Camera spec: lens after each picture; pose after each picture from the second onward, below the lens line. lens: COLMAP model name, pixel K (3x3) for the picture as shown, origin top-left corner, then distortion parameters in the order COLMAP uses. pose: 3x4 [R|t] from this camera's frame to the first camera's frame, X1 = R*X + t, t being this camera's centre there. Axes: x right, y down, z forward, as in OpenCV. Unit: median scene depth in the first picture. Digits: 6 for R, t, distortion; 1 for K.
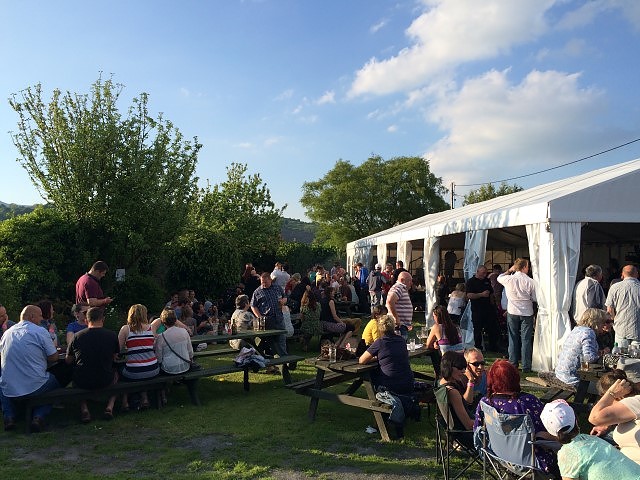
lens RADIAL K [[560.5, 0, 317.2], [0, 560.5, 234.6], [0, 0, 1]] dist [0.052128, -0.002934]
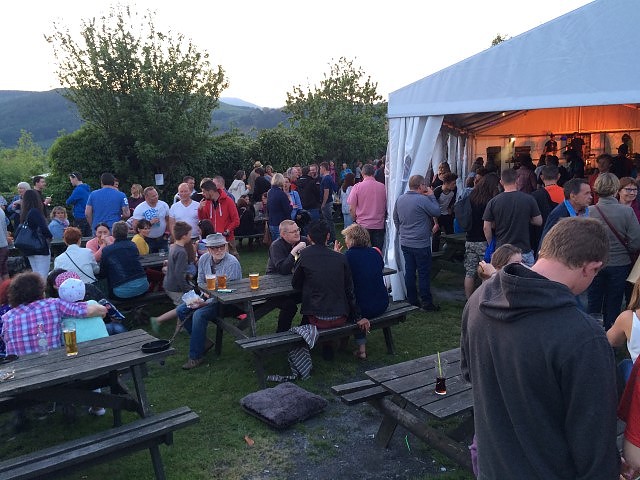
lens RADIAL K [[560.5, 0, 317.2], [0, 560.5, 234.6], [0, 0, 1]] dist [0.052128, -0.002934]
pose [[0.903380, 0.024386, -0.428147, 0.240581], [0.058405, 0.982083, 0.179170, -0.002366], [0.424845, -0.186865, 0.885770, 0.055154]]
